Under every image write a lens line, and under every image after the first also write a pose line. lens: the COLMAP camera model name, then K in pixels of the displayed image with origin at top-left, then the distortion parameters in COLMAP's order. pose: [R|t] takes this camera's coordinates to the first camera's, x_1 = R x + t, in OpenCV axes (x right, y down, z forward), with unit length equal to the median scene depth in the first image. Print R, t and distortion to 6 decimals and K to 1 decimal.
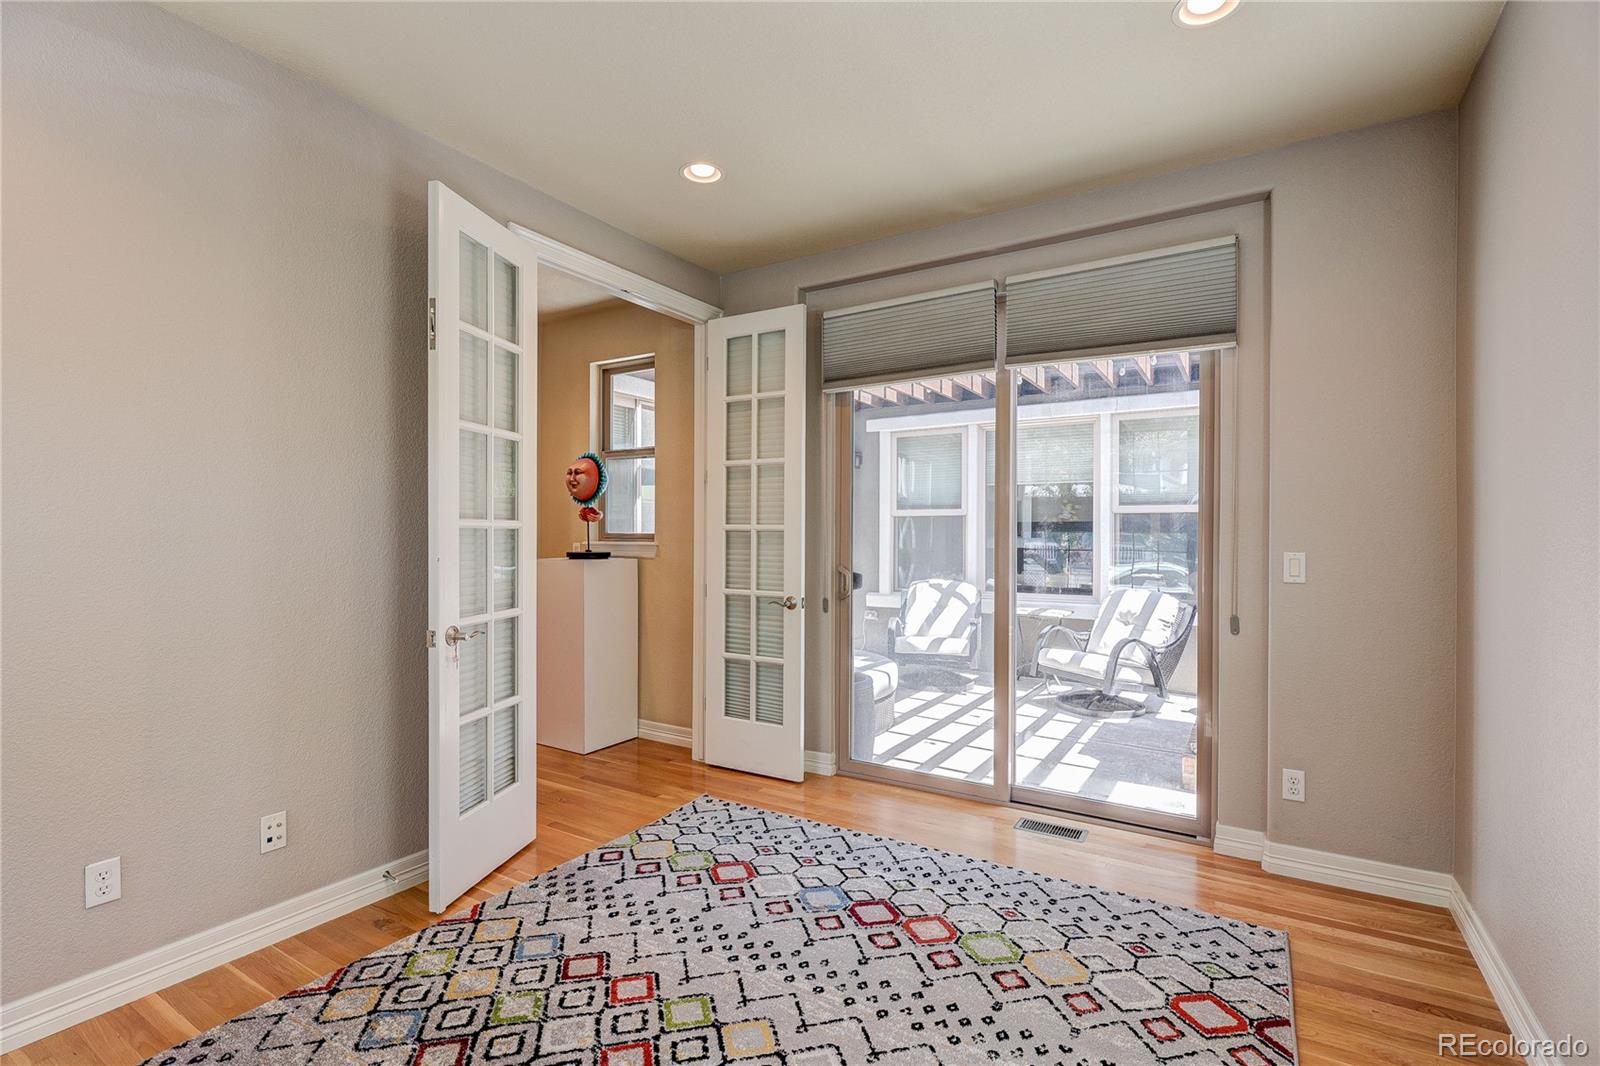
lens RADIAL K [[751.0, 0, 796.0], [0, 751.0, 533.9], [0, 0, 1]] dist [-0.004450, 0.000873]
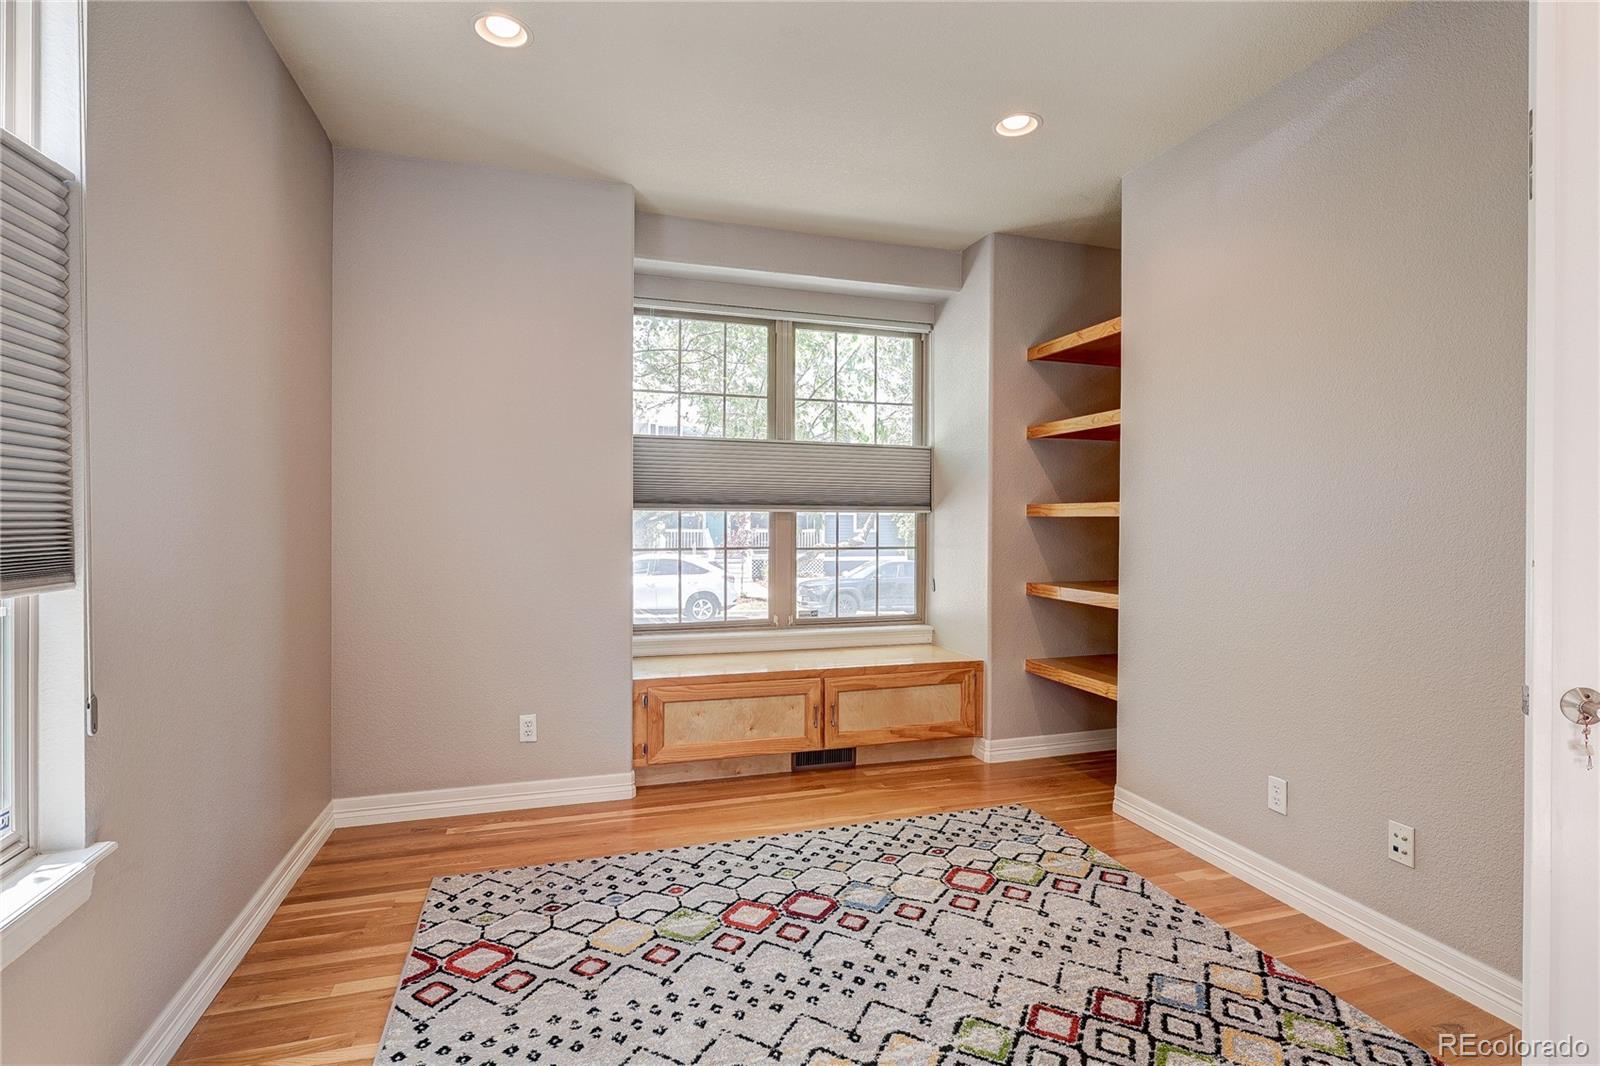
lens RADIAL K [[751.0, 0, 795.5], [0, 751.0, 526.7], [0, 0, 1]] dist [-0.004450, 0.000873]
pose [[-0.654158, -0.000124, -0.756358, 0.558089], [-0.008371, 0.999940, 0.007076, 0.009004], [0.756312, 0.010961, -0.654119, 1.187283]]
